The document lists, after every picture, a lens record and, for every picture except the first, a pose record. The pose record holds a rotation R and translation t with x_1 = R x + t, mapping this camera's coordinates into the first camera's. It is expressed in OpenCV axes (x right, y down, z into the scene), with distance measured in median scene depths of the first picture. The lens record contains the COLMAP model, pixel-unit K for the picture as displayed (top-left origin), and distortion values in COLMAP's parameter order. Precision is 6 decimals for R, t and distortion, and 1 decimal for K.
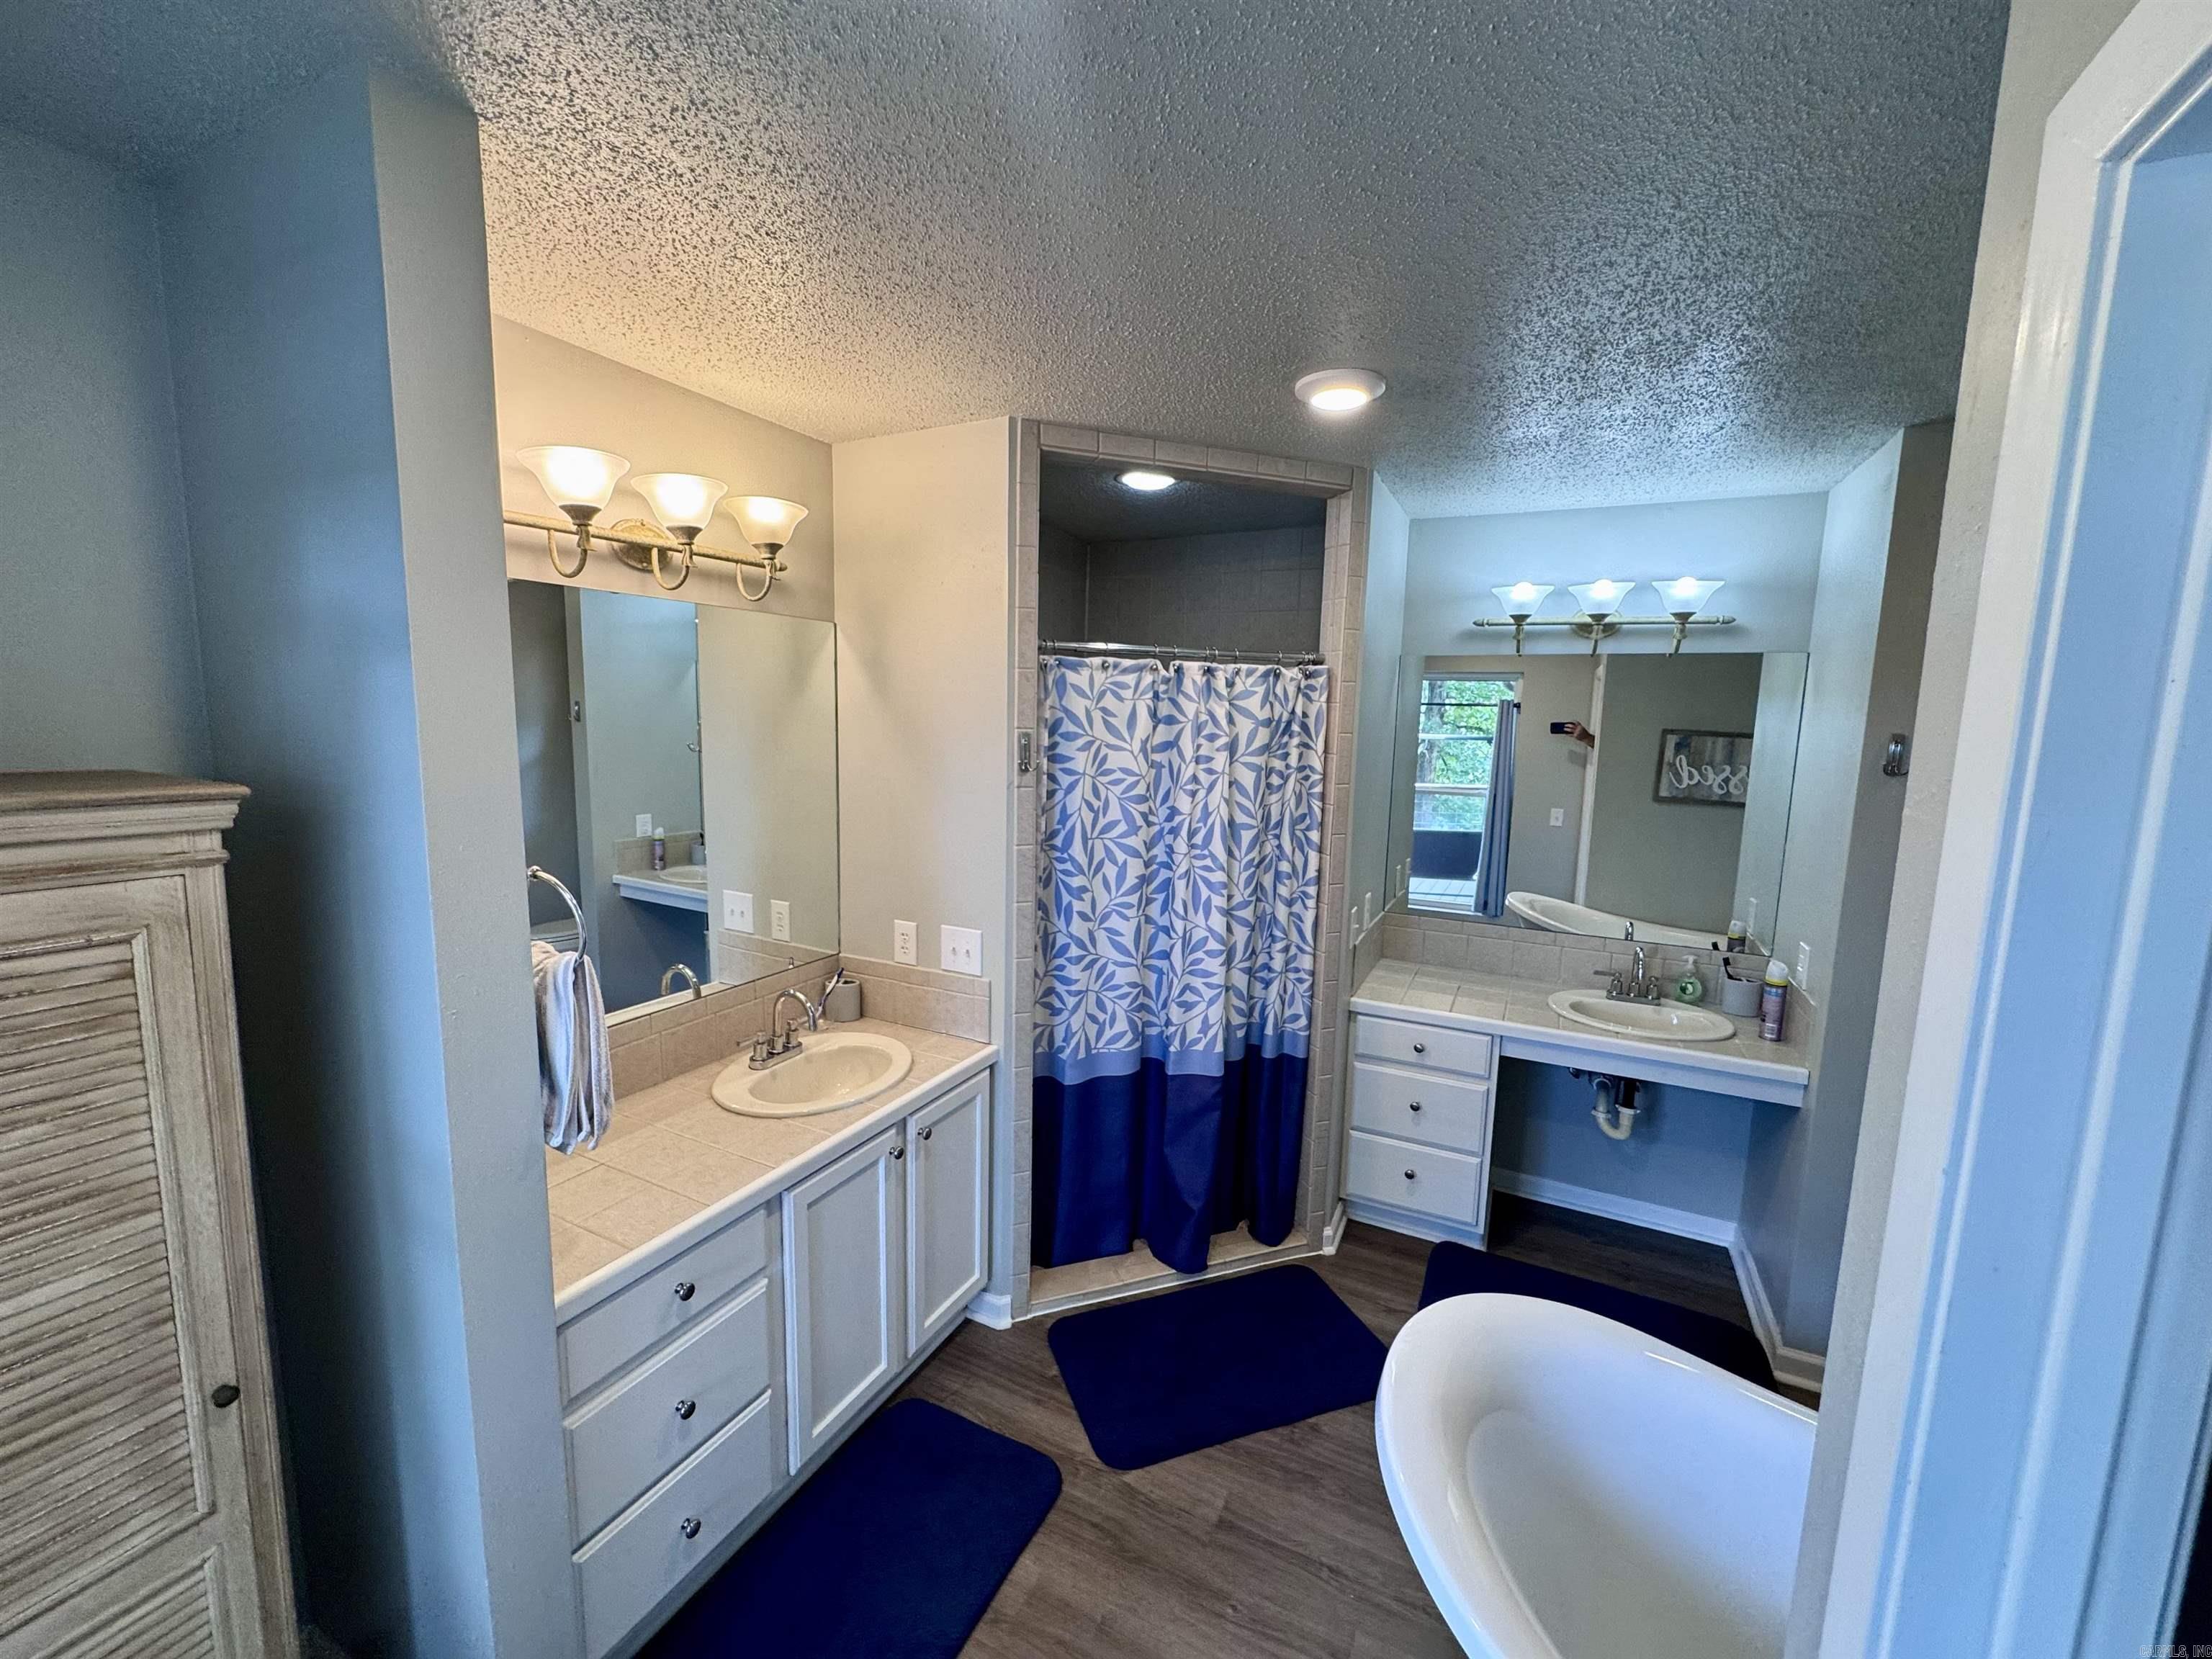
lens RADIAL K [[881.1, 0, 1108.2], [0, 881.1, 826.2], [0, 0, 1]] dist [-0.004637, 0.000399]
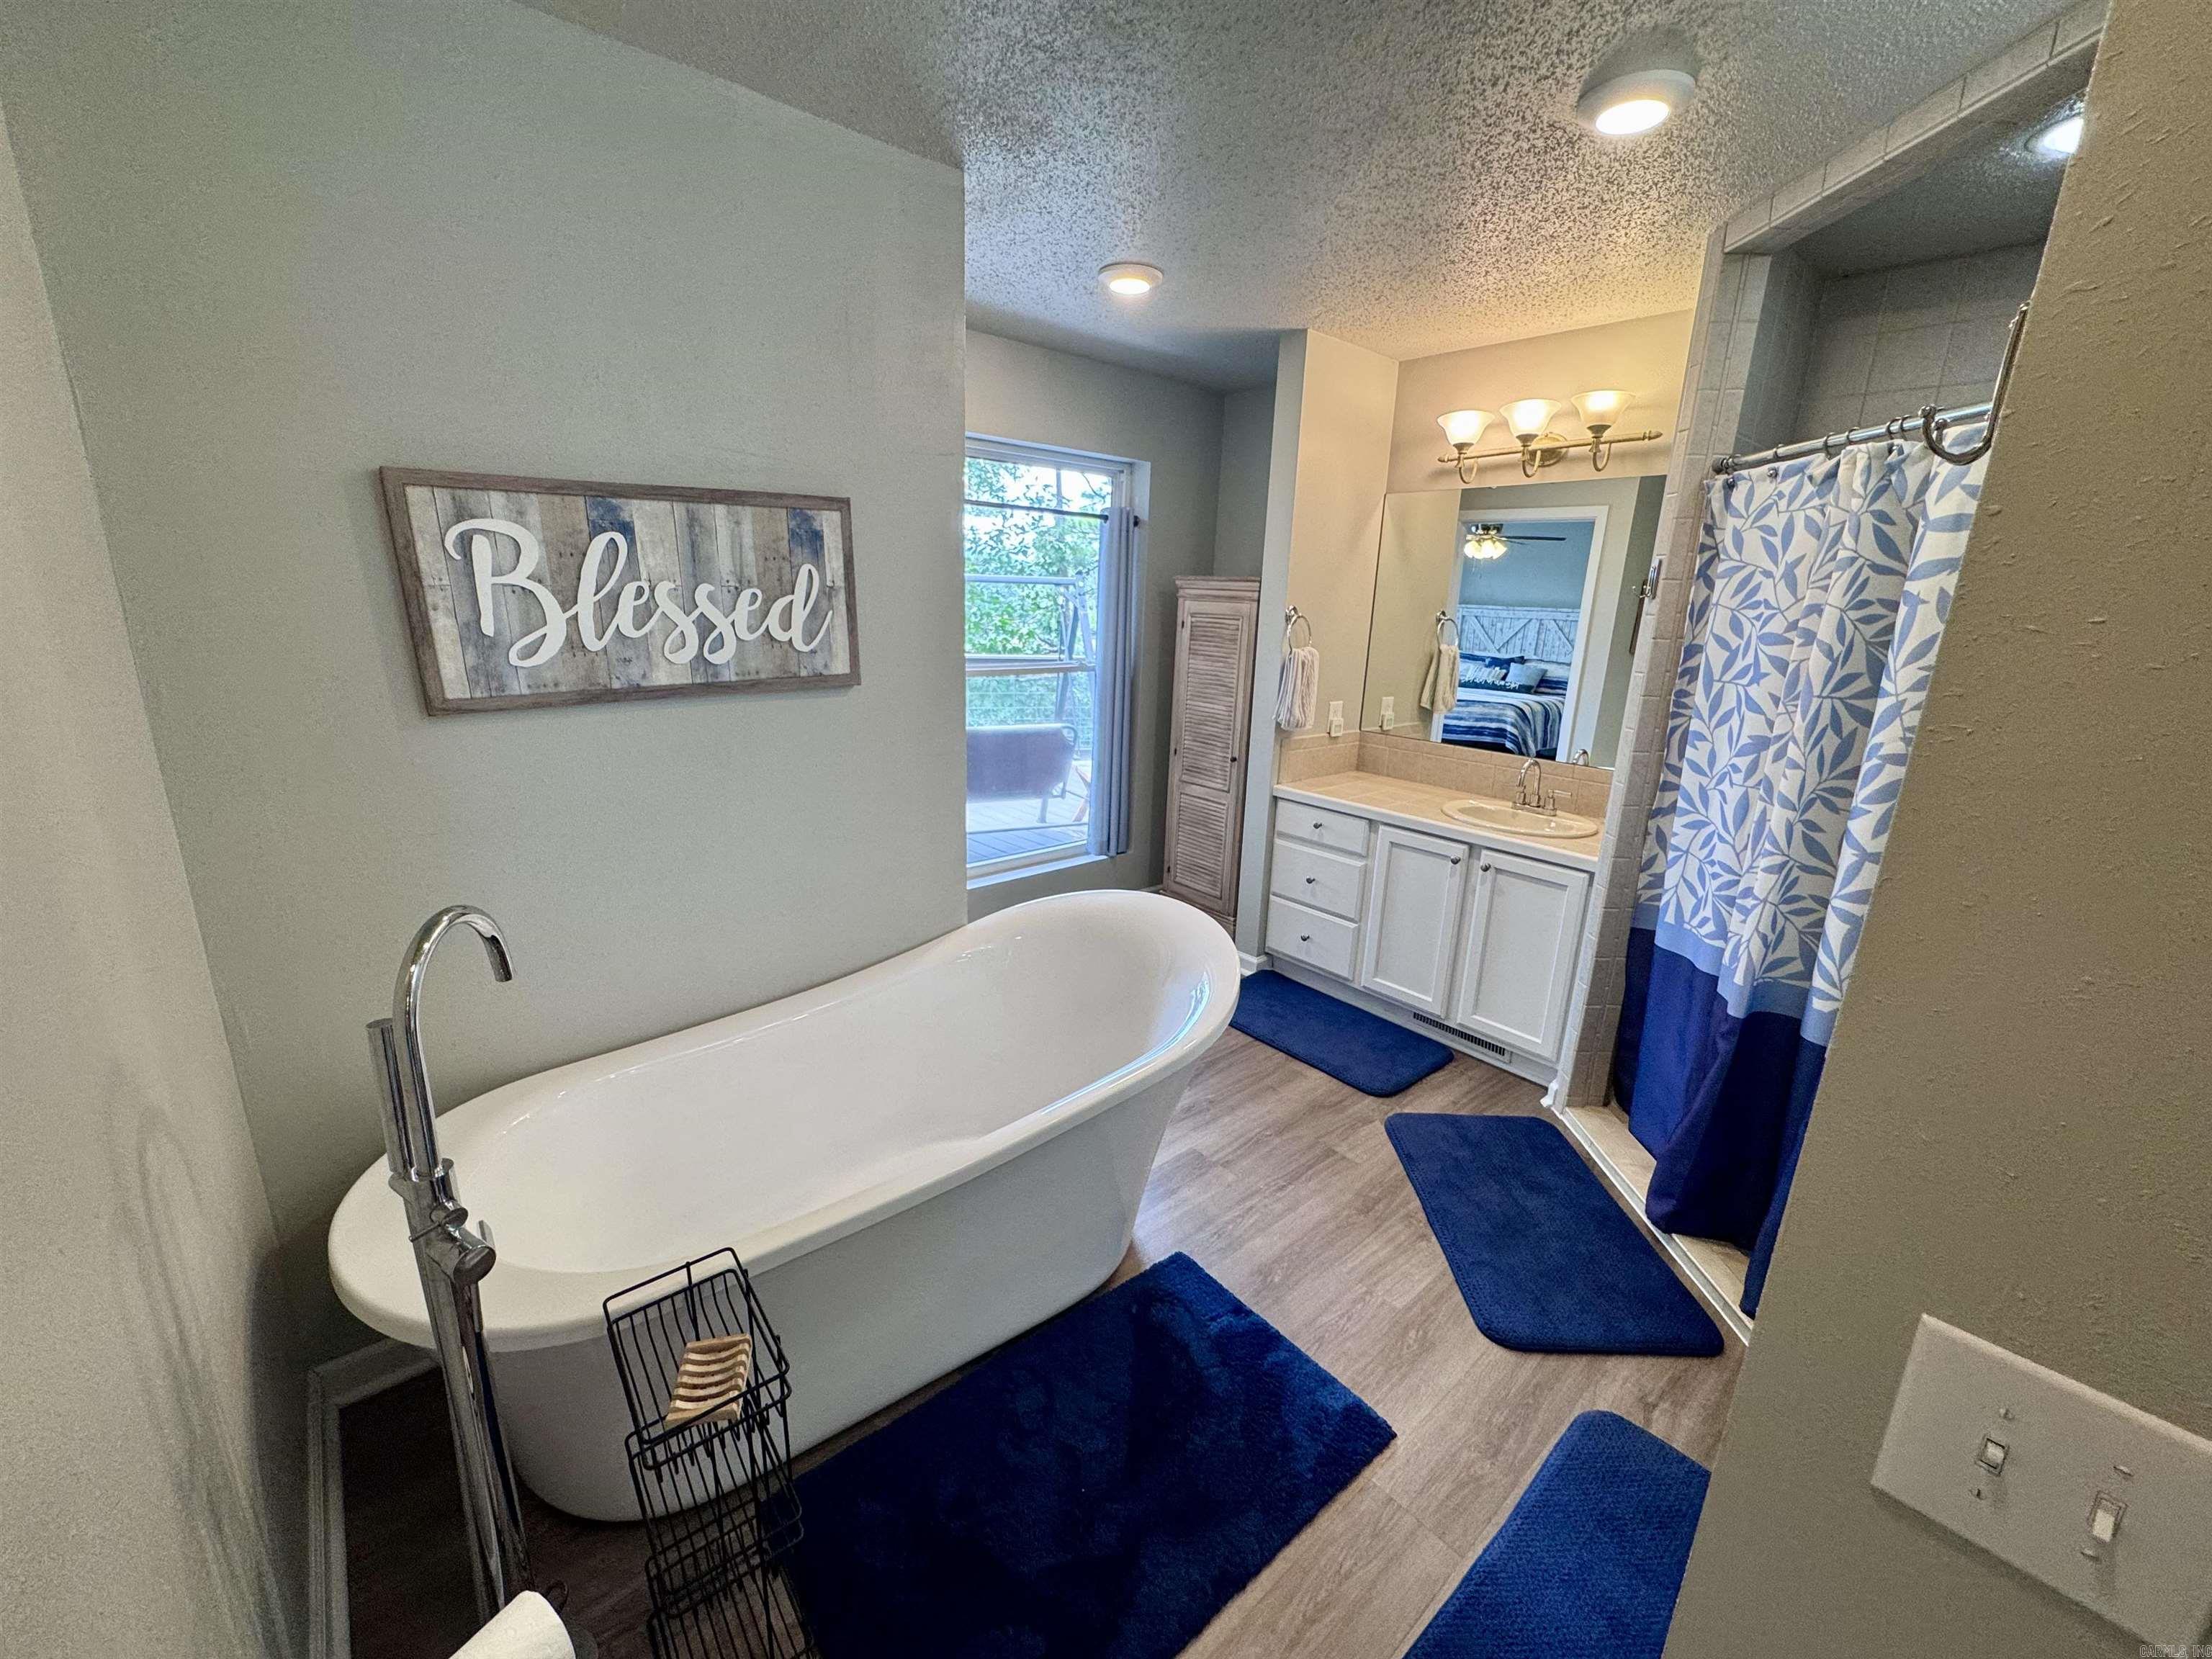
lens RADIAL K [[881.1, 0, 1107.4], [0, 881.1, 824.7], [0, 0, 1]] dist [-0.004637, 0.000399]
pose [[-0.379742, 0.200690, -0.903061, 1.206264], [-0.158917, 0.947521, 0.277396, 0.003745], [0.911340, 0.248851, -0.327920, 0.883978]]
